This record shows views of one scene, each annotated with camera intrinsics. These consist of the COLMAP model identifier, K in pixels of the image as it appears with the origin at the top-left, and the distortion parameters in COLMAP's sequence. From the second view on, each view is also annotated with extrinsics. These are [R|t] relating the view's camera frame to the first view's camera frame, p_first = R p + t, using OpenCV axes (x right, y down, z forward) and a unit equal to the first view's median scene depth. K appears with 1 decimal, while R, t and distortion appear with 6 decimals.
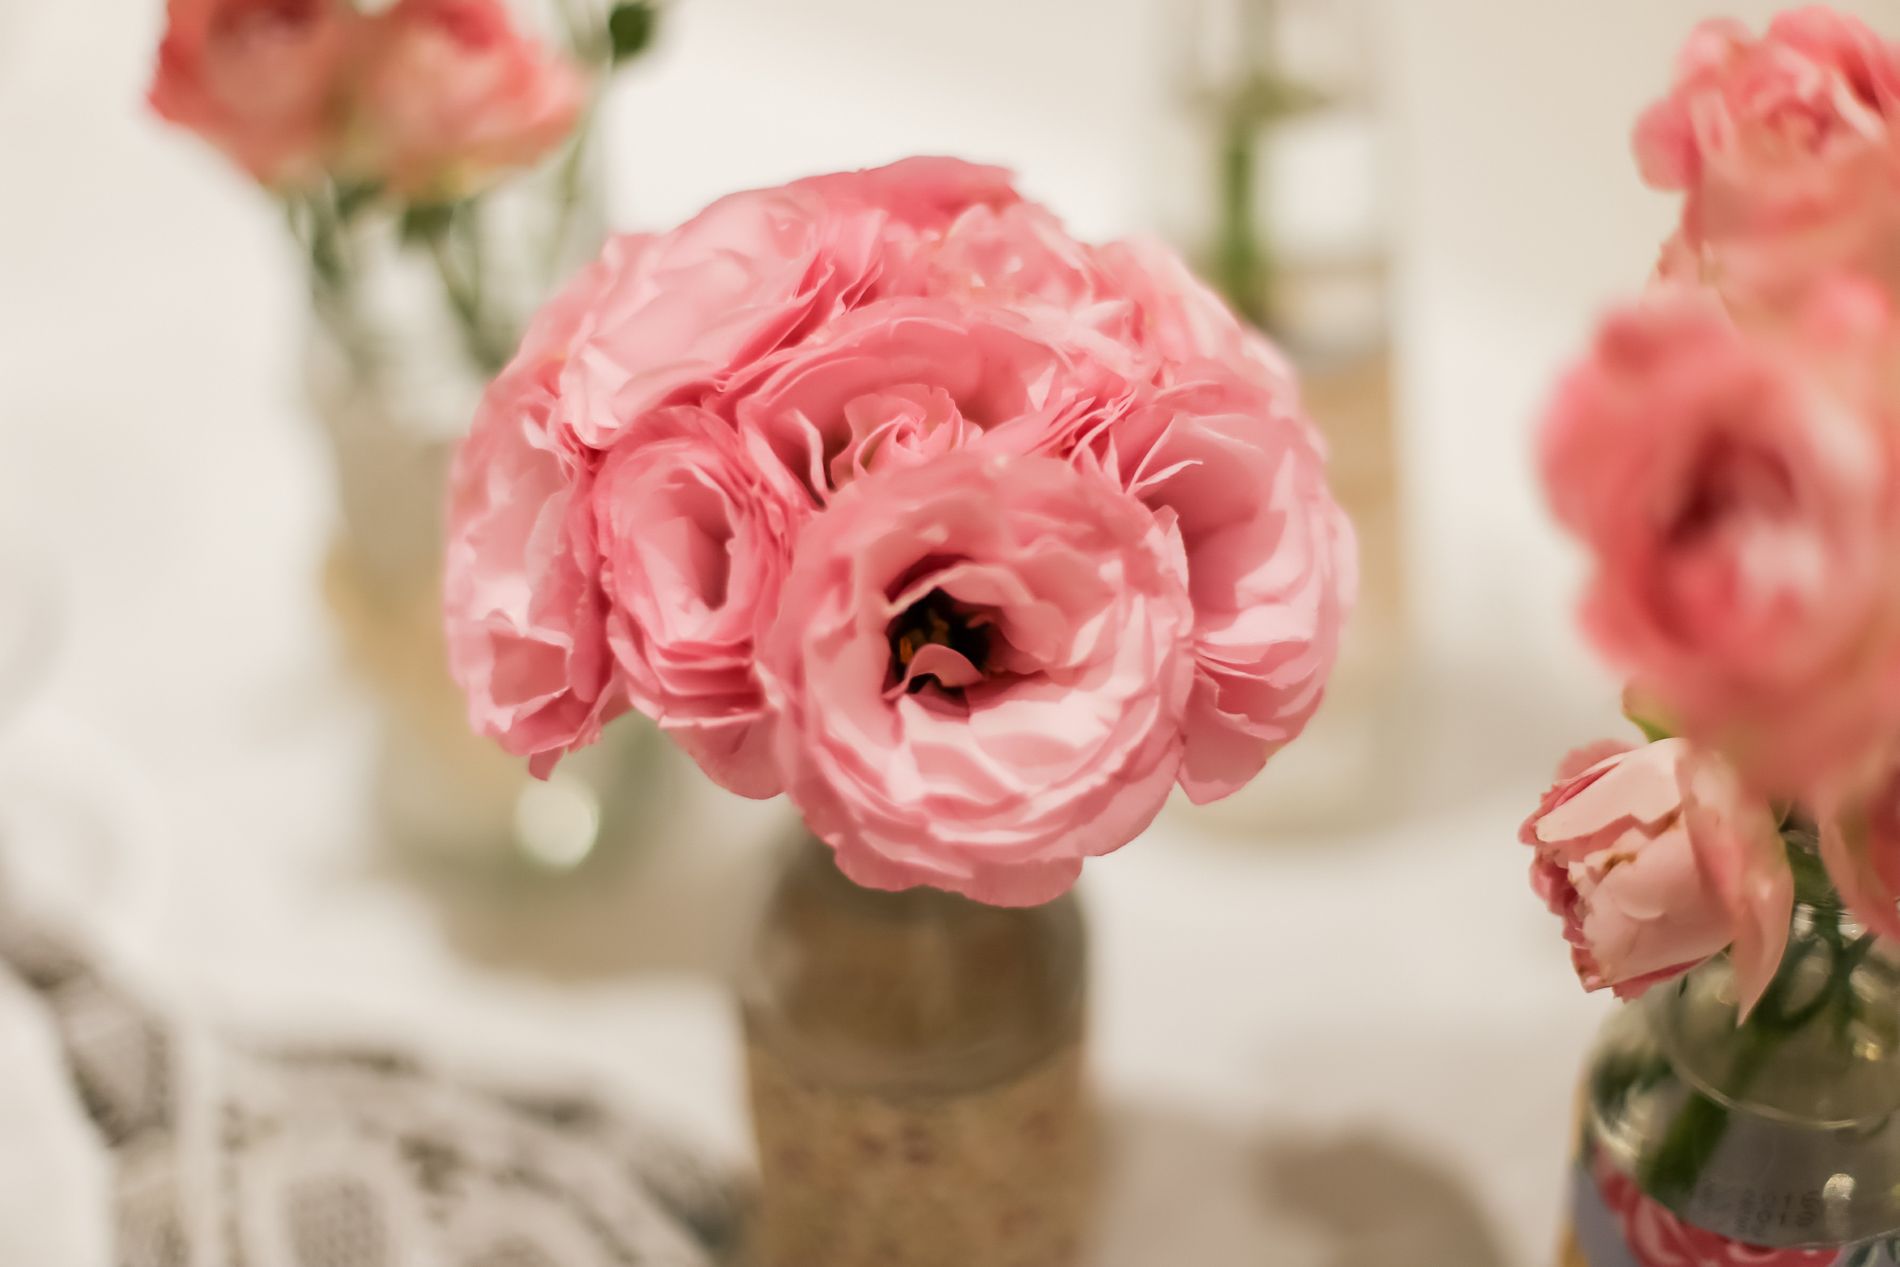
lens RADIAL K [[3117.0, 0, 950.0], [0, 3117.0, 633.5], [0, 0, 1]] dist [-0.165360, -0.025989]
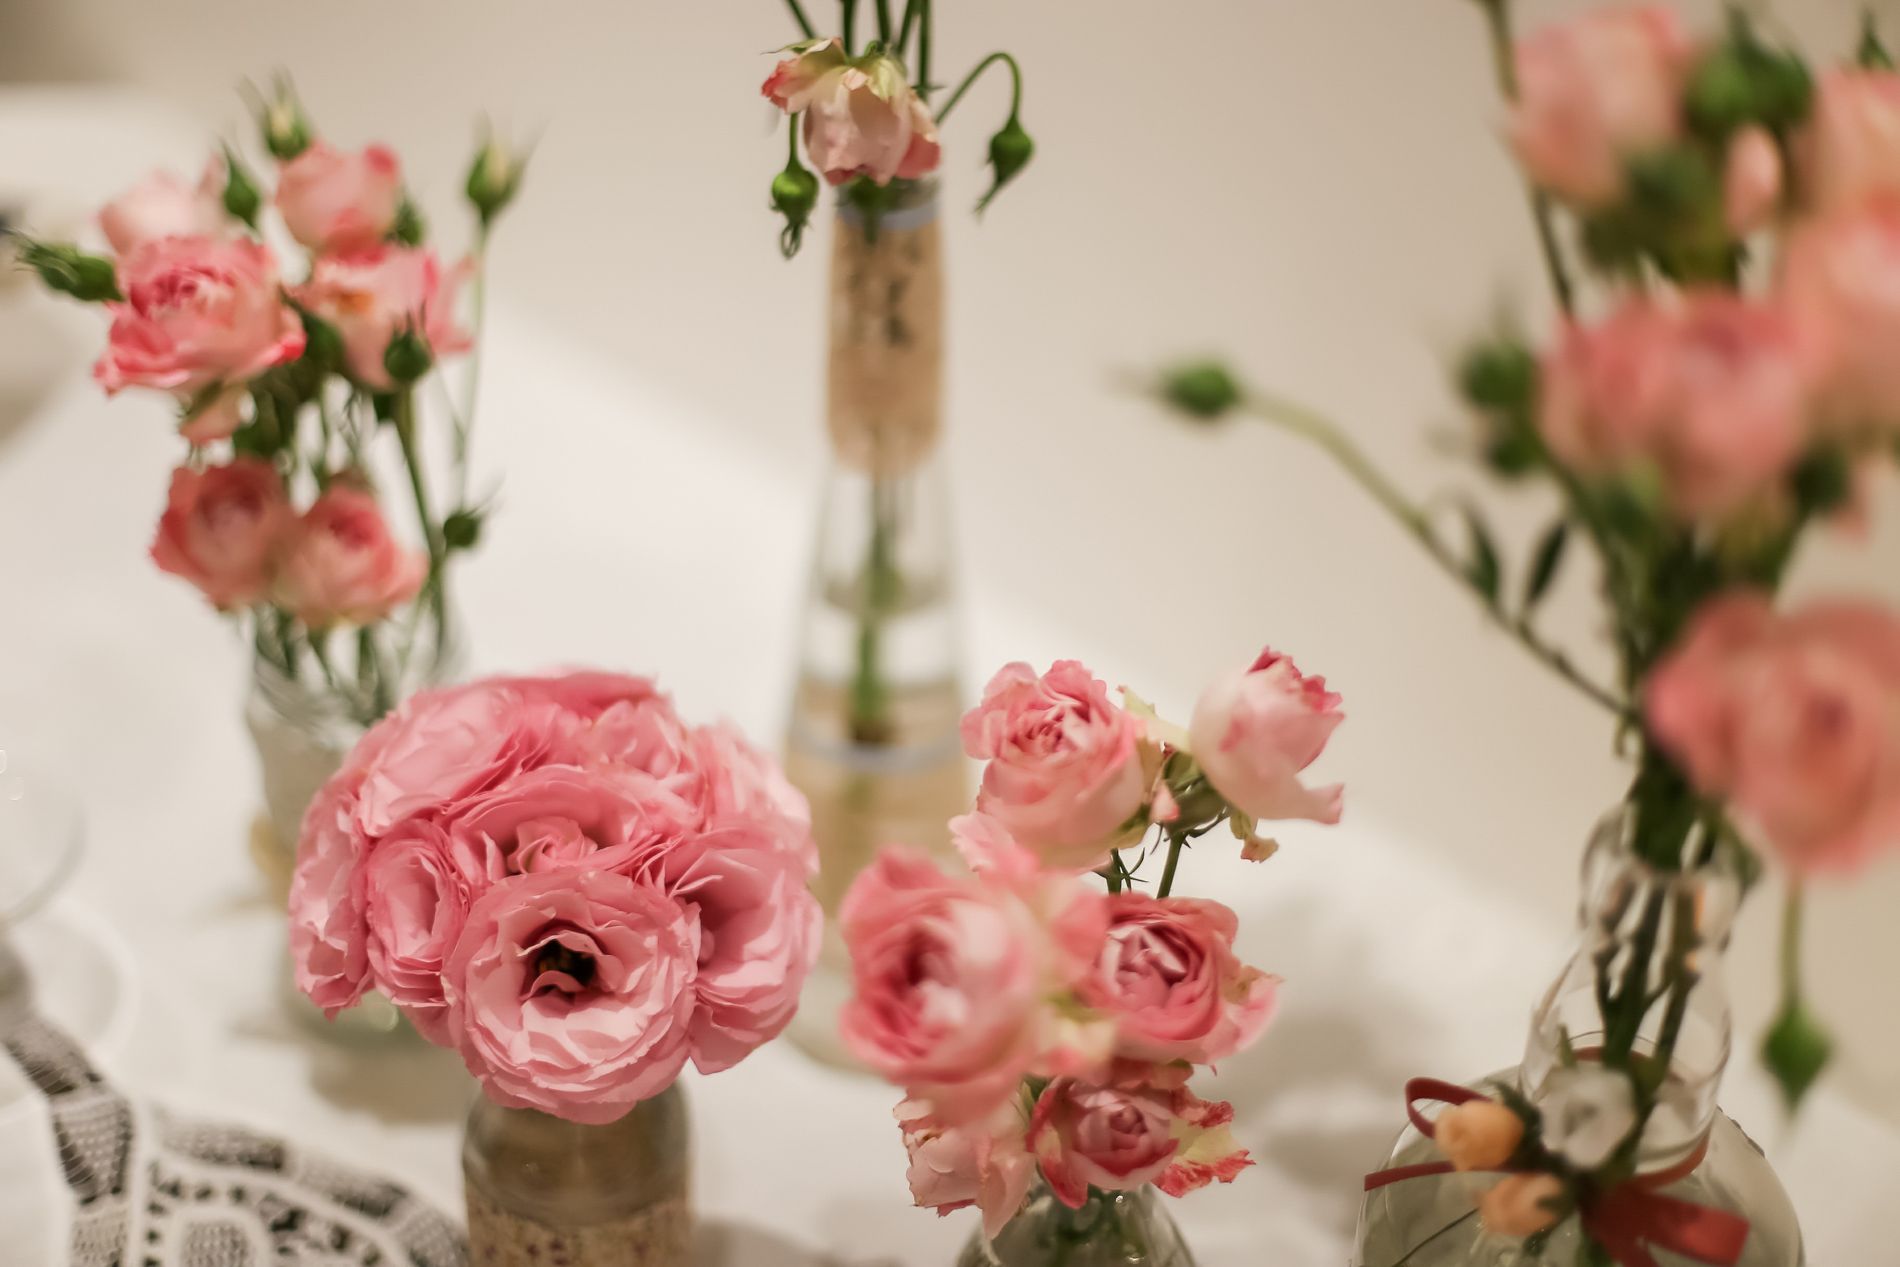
lens RADIAL K [[2937.2, 0, 833.3], [0, 2937.2, 788.1], [0, 0, 1]] dist [-0.016949, 0.013067]
pose [[0.993757, 0.094861, -0.058731, 0.236781], [-0.093321, 0.995230, 0.028428, -0.158789], [0.061148, -0.022770, 0.997869, -0.621597]]
